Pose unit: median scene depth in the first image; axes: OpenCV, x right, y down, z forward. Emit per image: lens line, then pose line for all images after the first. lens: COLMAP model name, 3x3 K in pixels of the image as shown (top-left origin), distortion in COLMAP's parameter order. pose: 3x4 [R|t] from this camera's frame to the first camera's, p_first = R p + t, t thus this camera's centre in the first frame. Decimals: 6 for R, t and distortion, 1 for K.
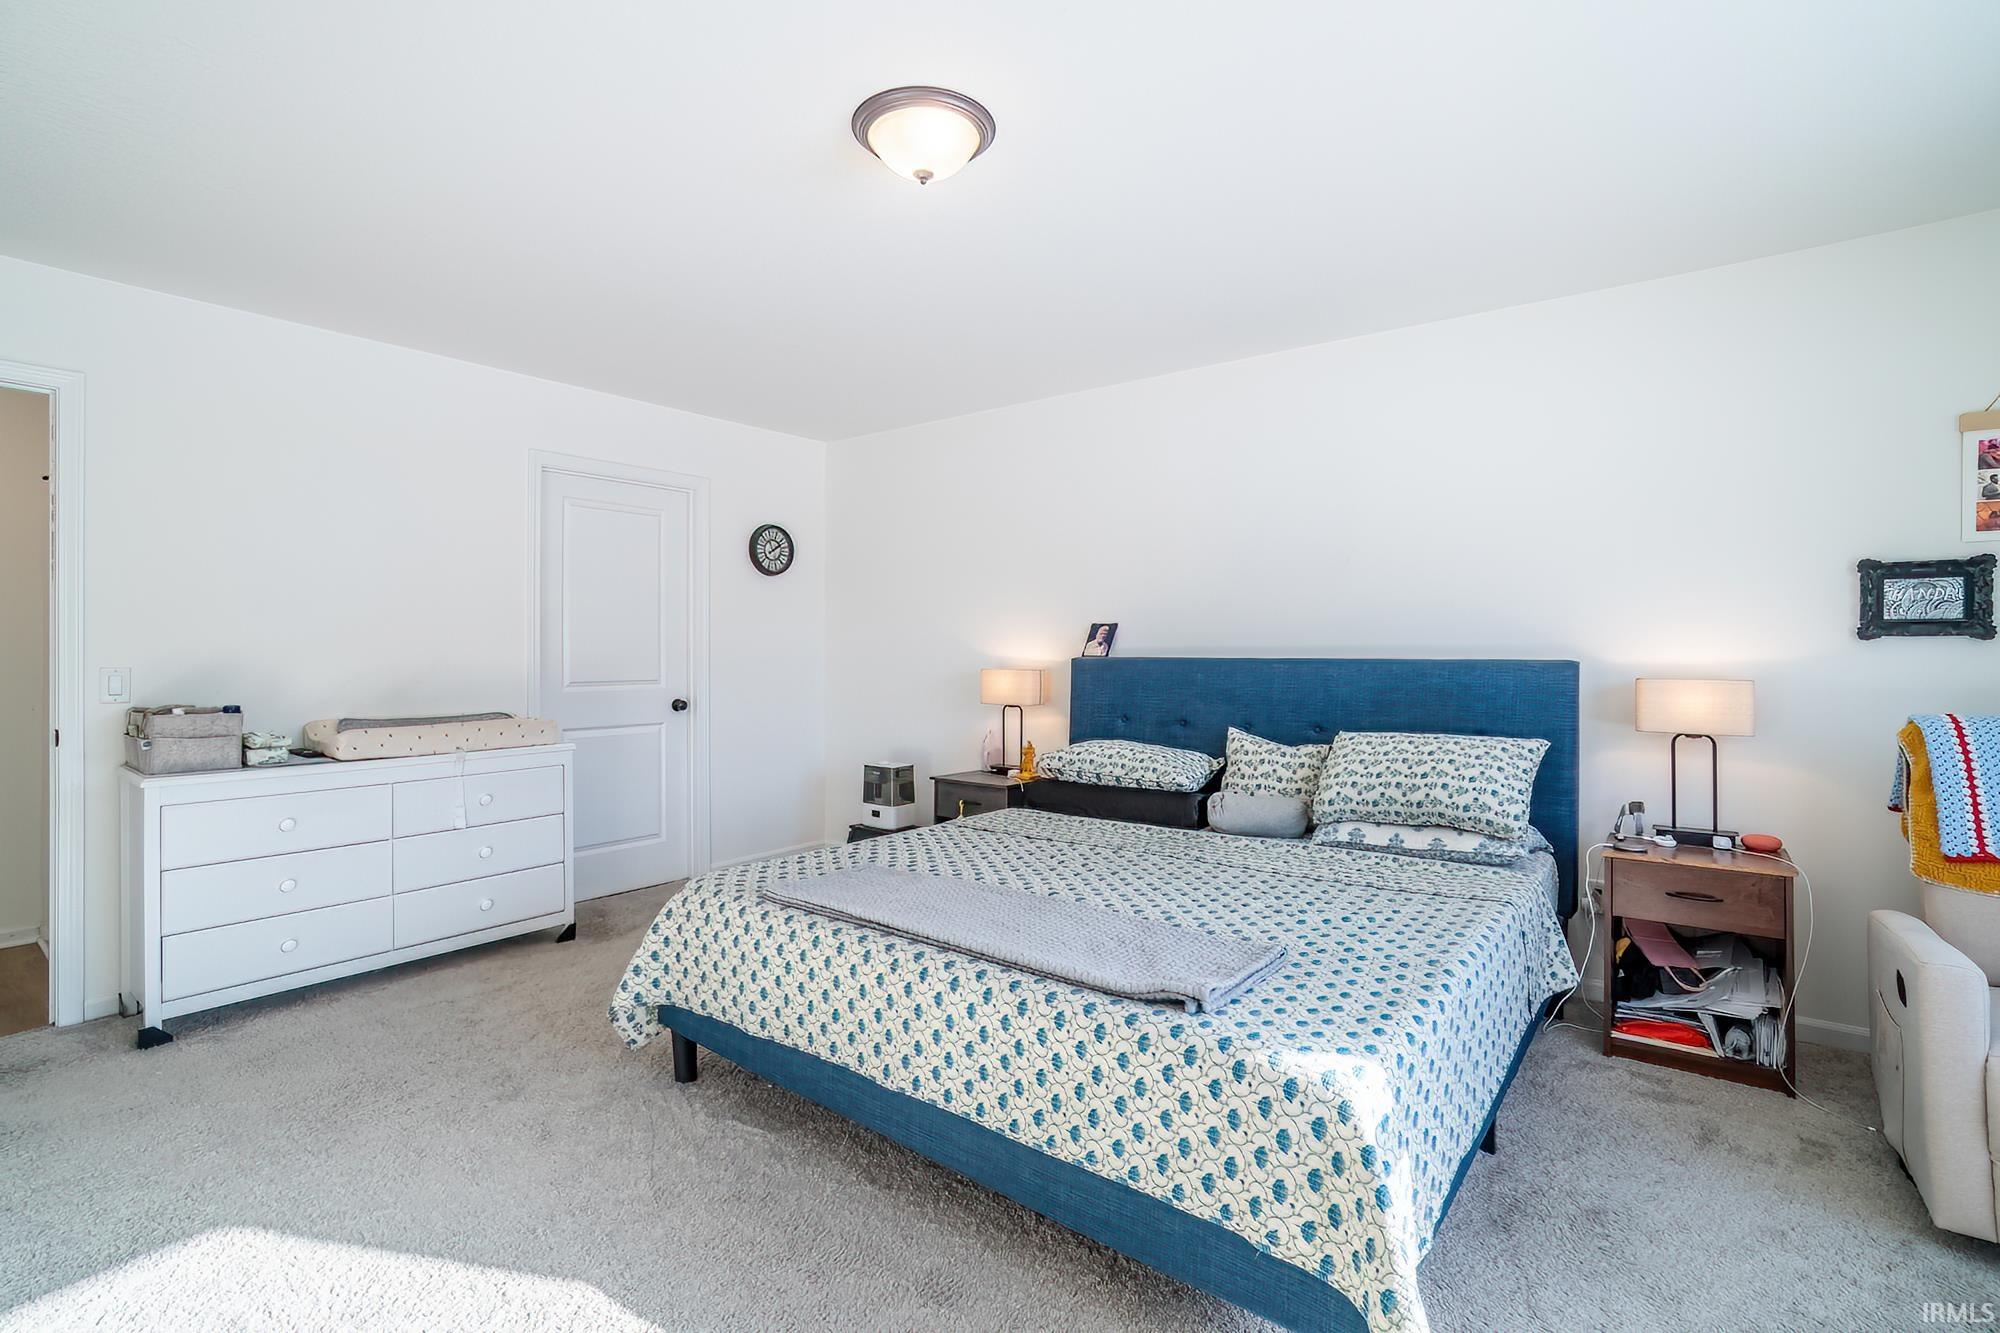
lens RADIAL K [[897.4, 0, 996.9], [0, 897.4, 664.0], [0, 0, 1]] dist [-0.046685, 0.017551]
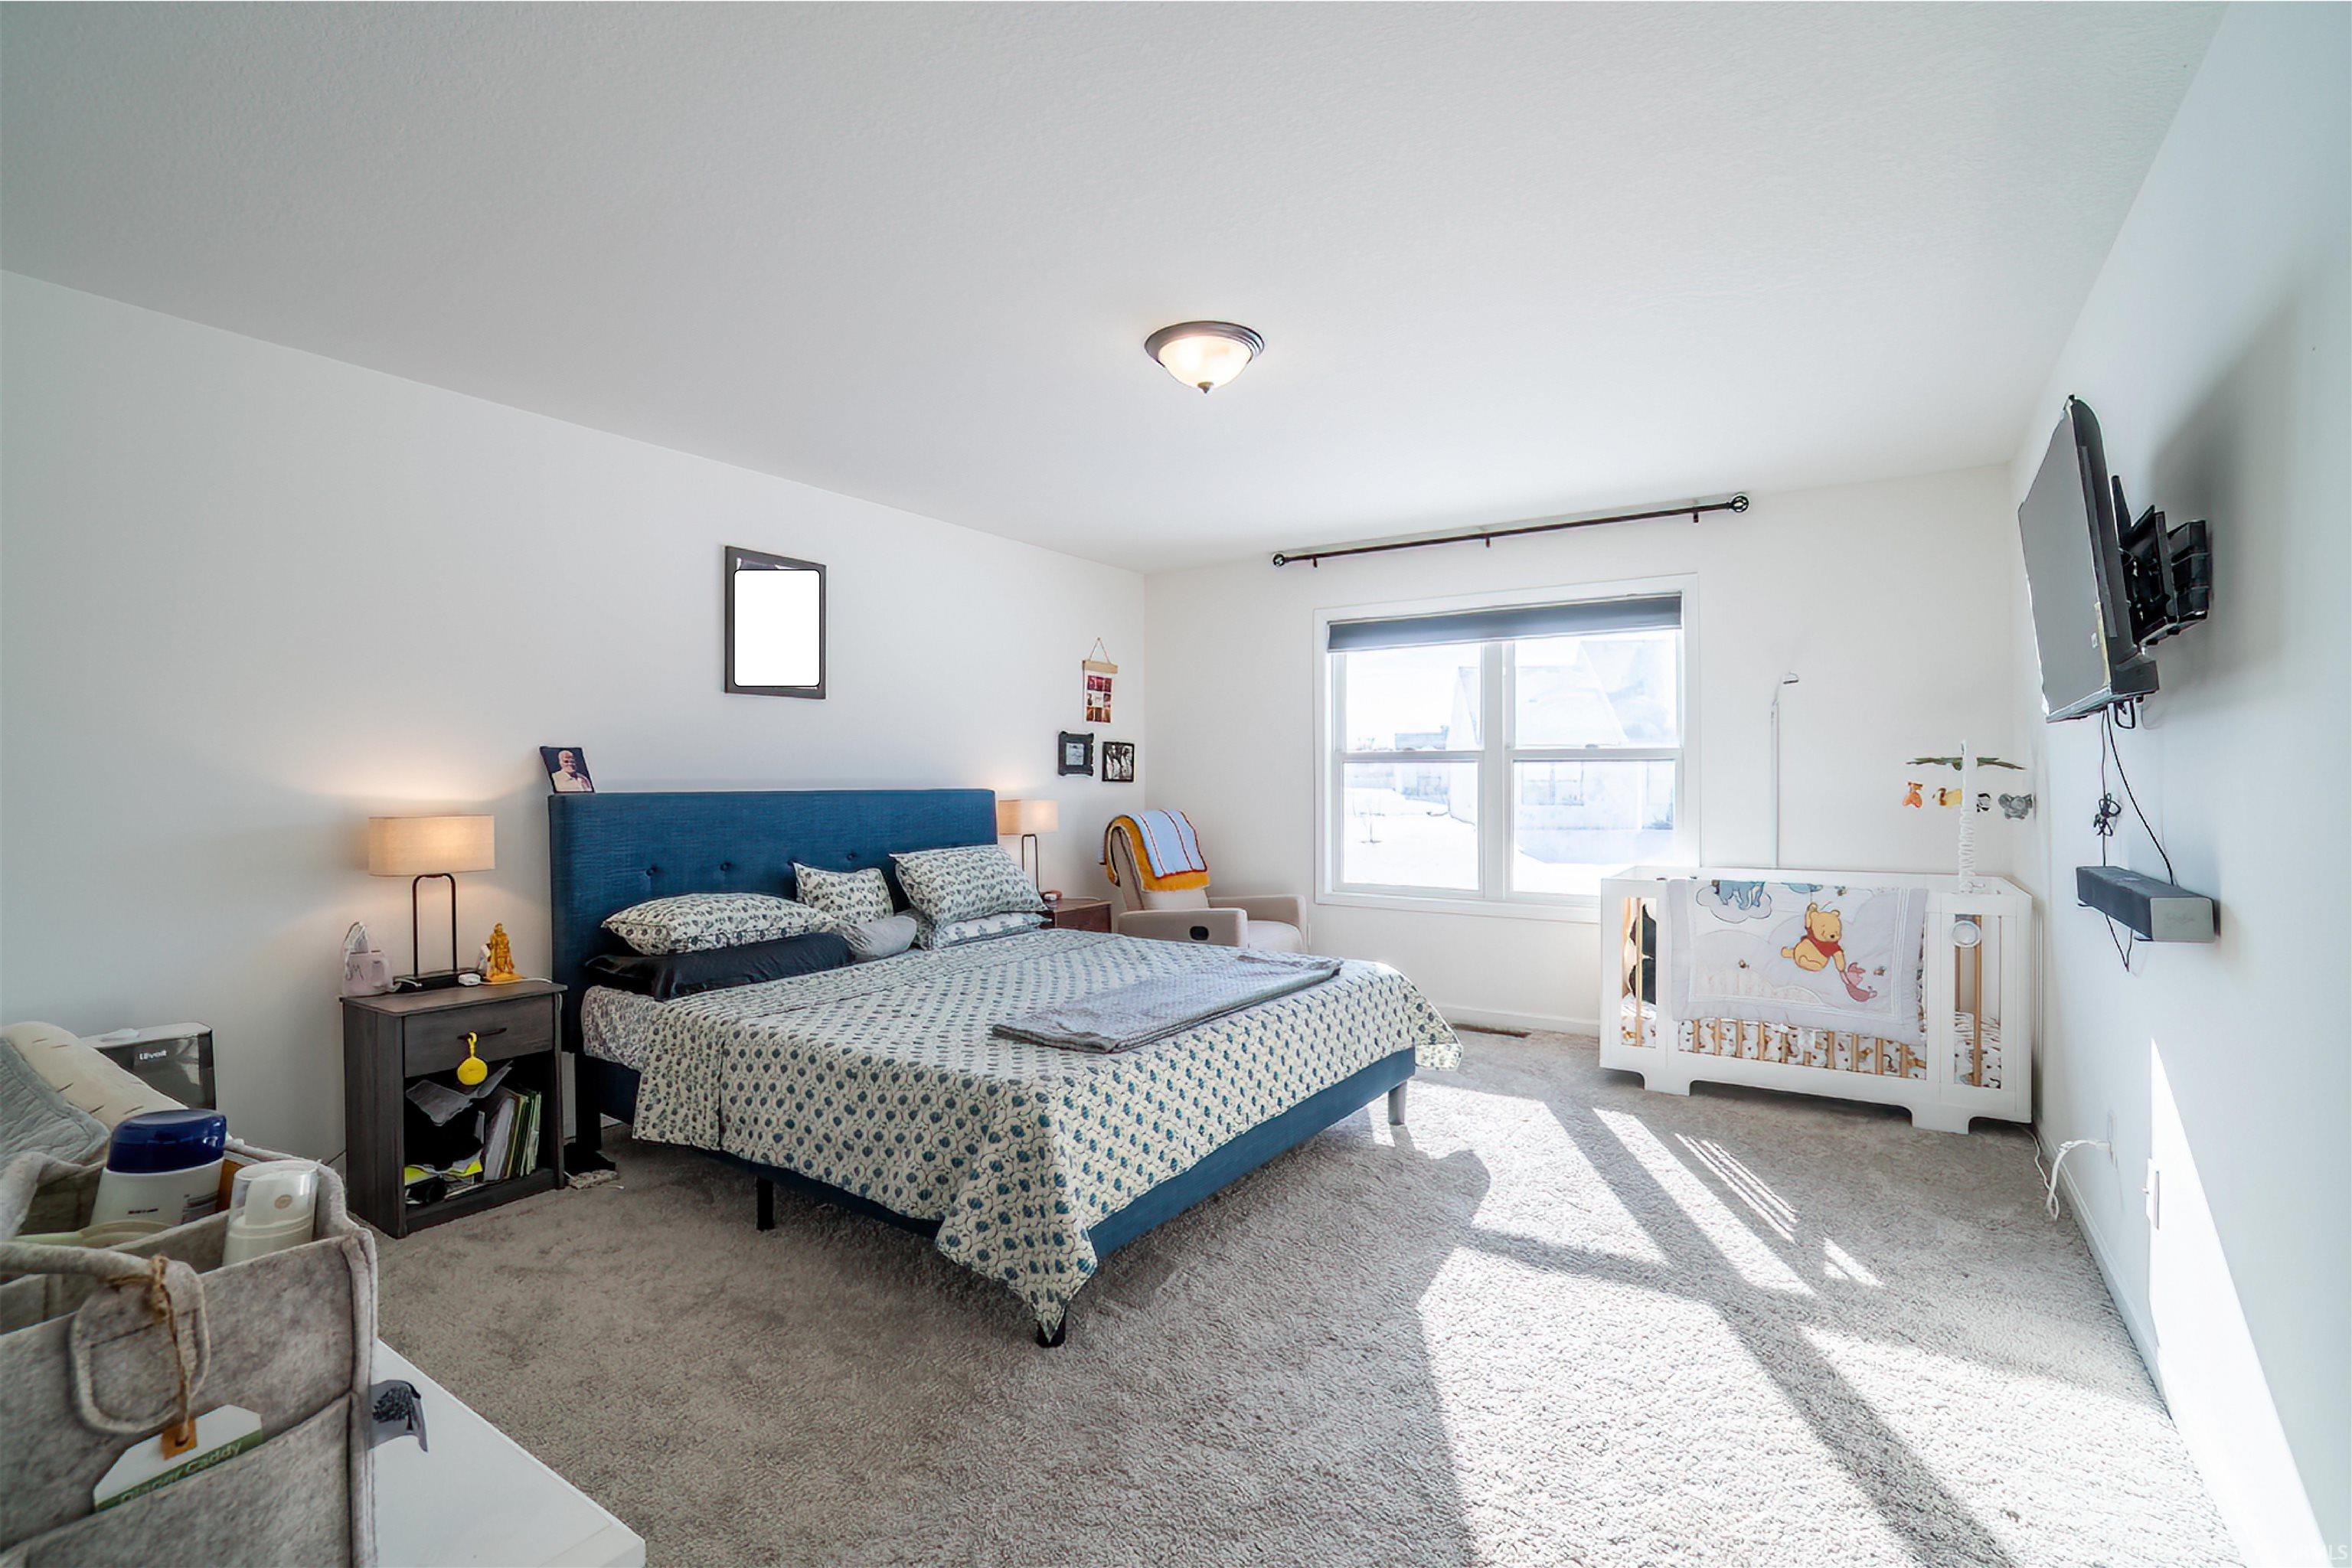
lens RADIAL K [[1056.3, 0, 1179.1], [0, 1056.3, 779.8], [0, 0, 1]] dist [-0.031428, -0.000146]
pose [[-0.068721, 0.000462, 0.997636, -0.961663], [0.018377, 0.999831, 0.000803, -0.012919], [-0.997467, 0.018389, -0.068718, 0.716682]]
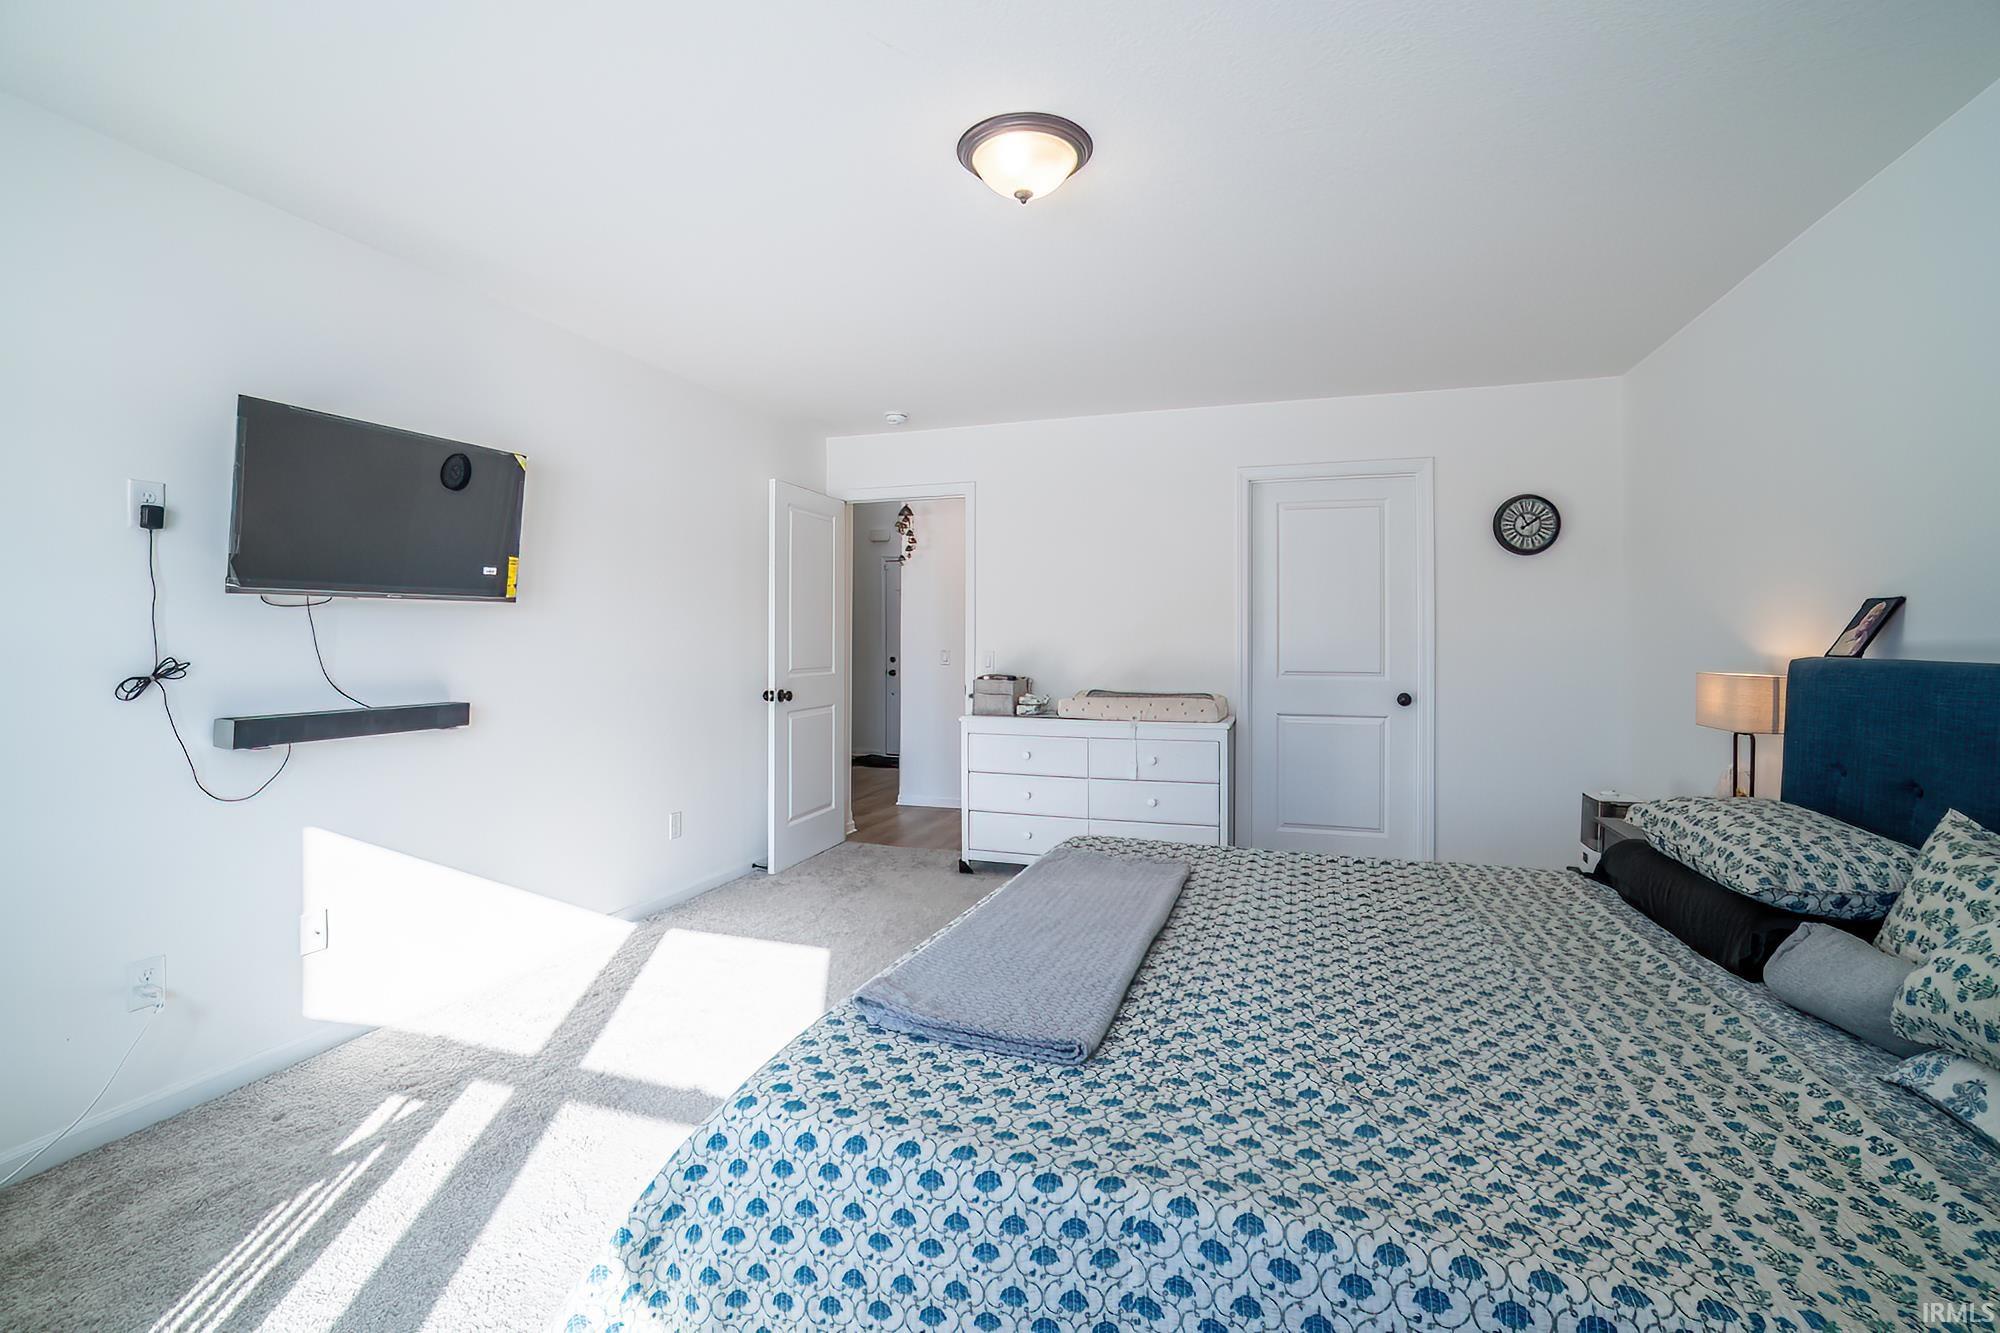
lens RADIAL K [[897.4, 0, 1005.1], [0, 897.4, 649.2], [0, 0, 1]] dist [-0.046685, 0.017551]
pose [[0.326092, 0.011742, -0.945265, 0.573824], [-0.016824, 0.999837, 0.006616, -0.010196], [0.945188, 0.013746, 0.326236, 0.396088]]
